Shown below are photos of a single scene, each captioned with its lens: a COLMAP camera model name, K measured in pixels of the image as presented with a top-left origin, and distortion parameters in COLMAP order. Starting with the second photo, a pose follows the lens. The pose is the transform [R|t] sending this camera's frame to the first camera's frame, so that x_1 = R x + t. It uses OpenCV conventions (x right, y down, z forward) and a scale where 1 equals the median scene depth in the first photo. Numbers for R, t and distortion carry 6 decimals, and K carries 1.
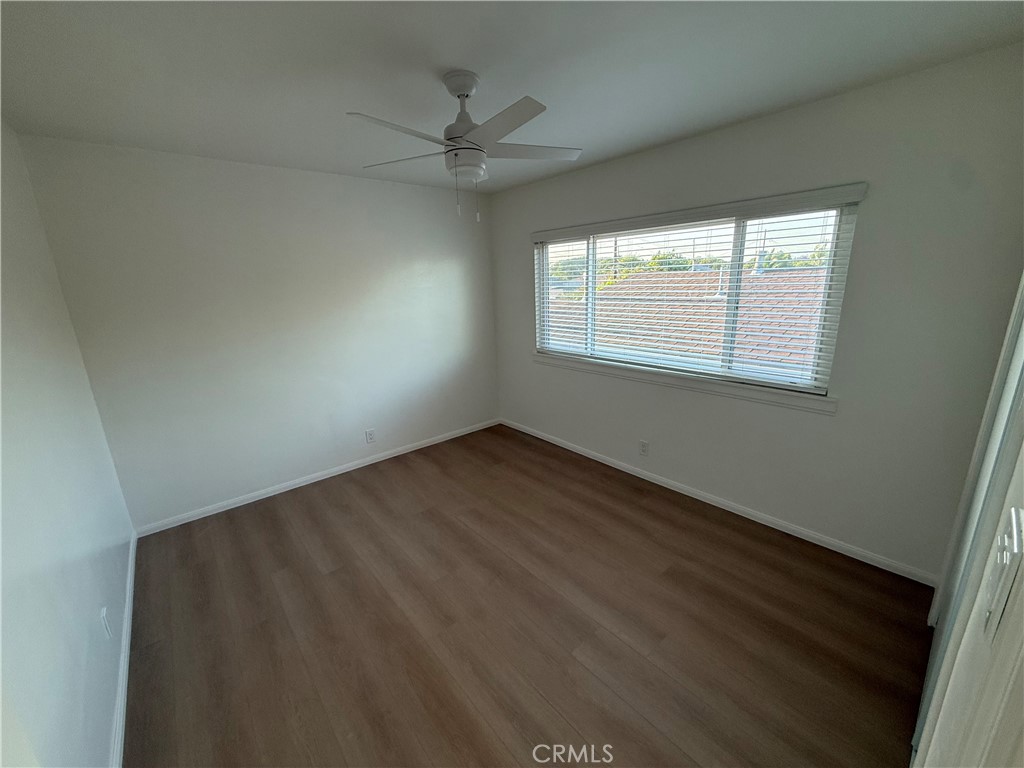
lens RADIAL K [[406.3, 0, 509.7], [0, 406.3, 384.0], [0, 0, 1]] dist [-0.000337, -0.000618]
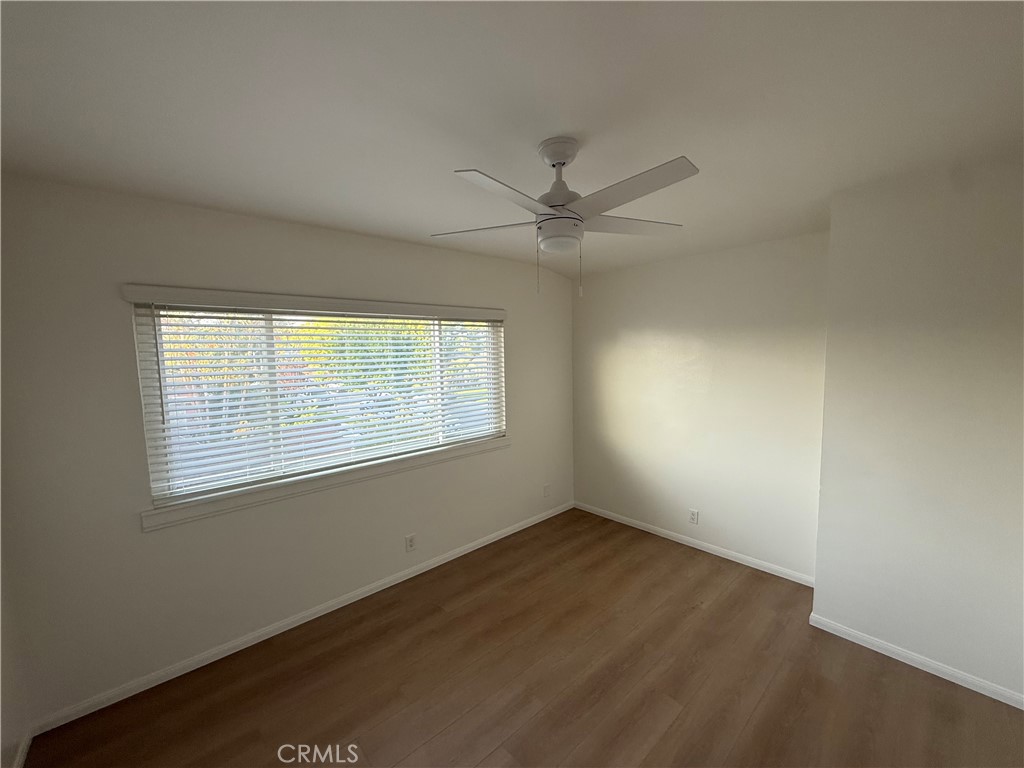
lens RADIAL K [[406.3, 0, 509.7], [0, 406.3, 384.0], [0, 0, 1]] dist [-0.000337, -0.000618]
pose [[-0.014671, -0.026369, 0.999545, -0.755941], [0.289892, 0.956605, 0.029492, -0.193213], [-0.956947, 0.290193, -0.006390, 0.895003]]
